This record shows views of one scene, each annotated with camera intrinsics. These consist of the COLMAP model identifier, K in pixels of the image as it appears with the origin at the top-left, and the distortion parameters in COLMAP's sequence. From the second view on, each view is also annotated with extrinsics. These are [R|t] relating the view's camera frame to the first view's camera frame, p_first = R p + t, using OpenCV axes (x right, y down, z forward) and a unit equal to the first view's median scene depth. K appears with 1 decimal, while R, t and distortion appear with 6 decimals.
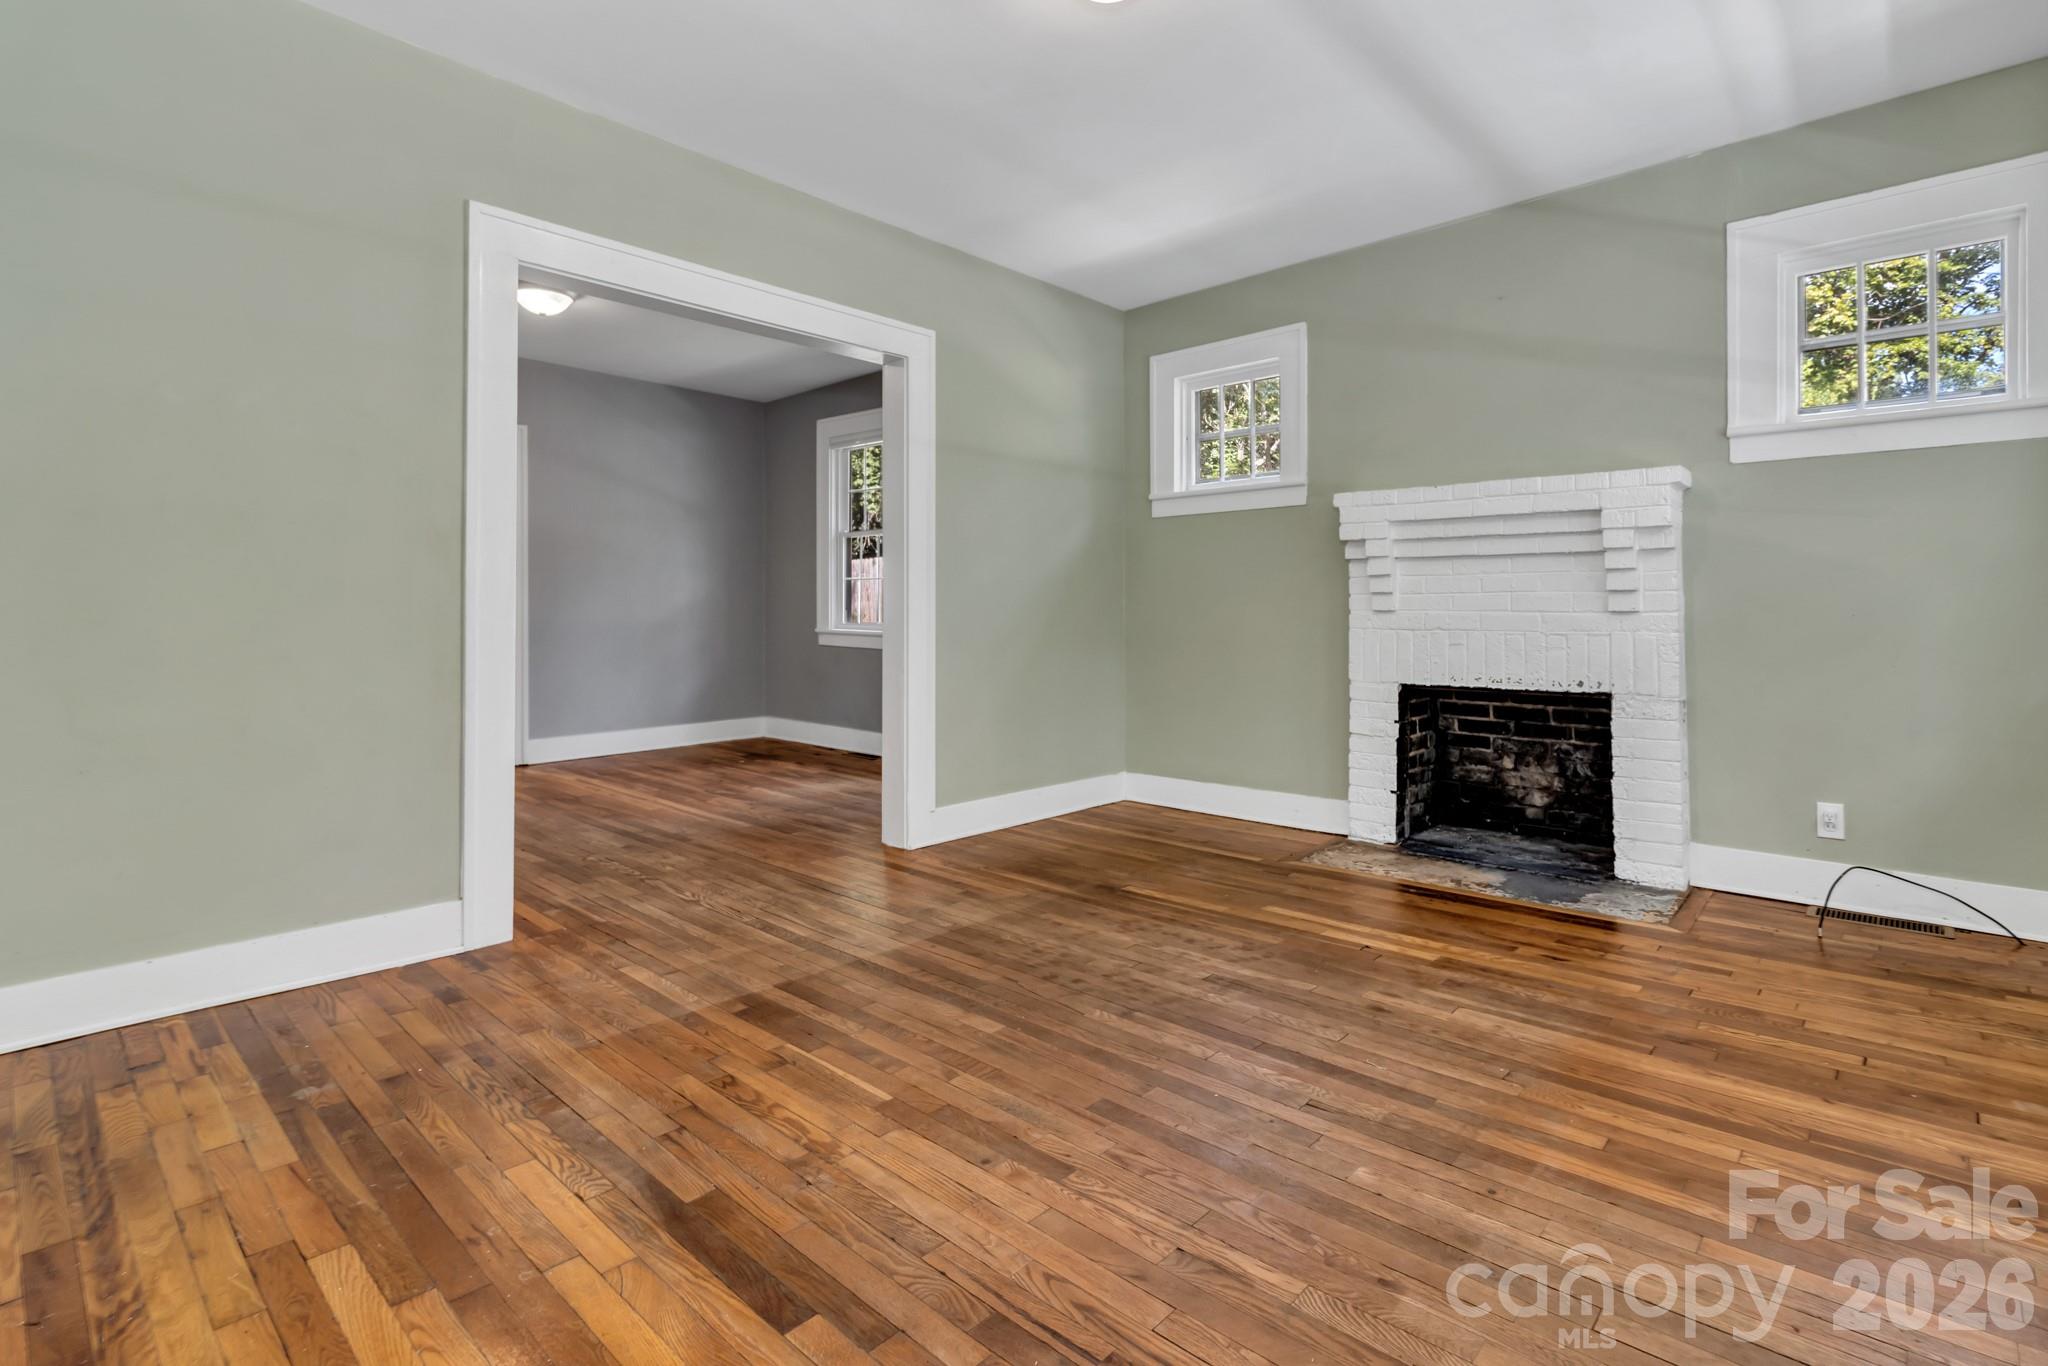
lens RADIAL K [[993.4, 0, 1021.2], [0, 993.4, 613.2], [0, 0, 1]] dist [-0.000155, -0.000201]
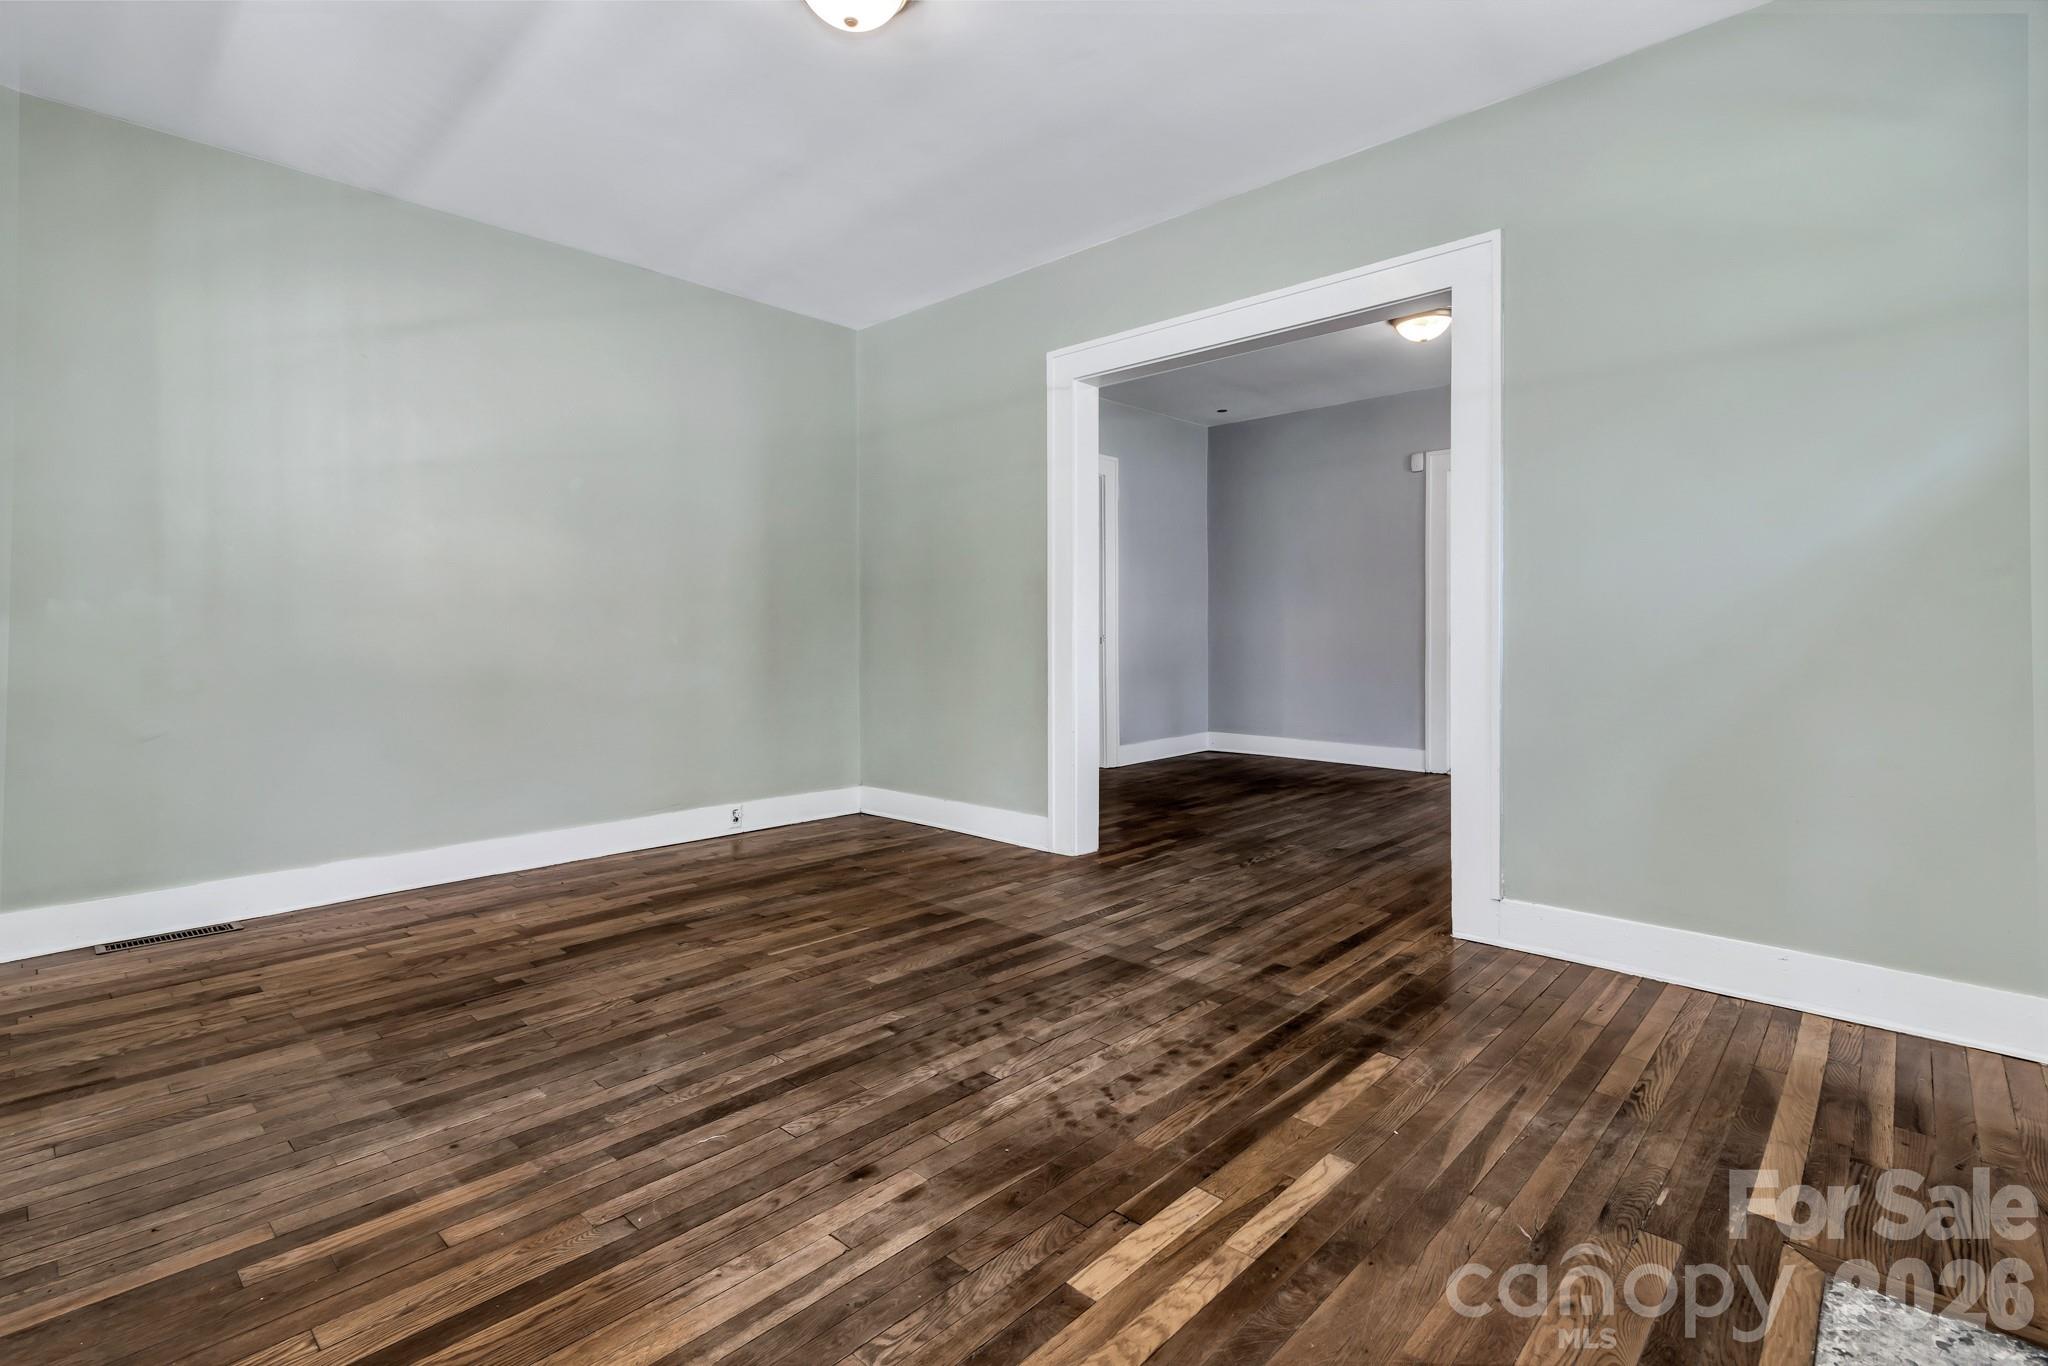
lens RADIAL K [[1017.6, 0, 1049.4], [0, 1017.6, 623.7], [0, 0, 1]] dist [0.017456, 0.000503]
pose [[-0.015811, -0.005678, -0.999859, 0.999579], [0.004169, 0.999975, -0.005745, 0.004643], [0.999866, -0.004260, -0.015787, 1.043645]]
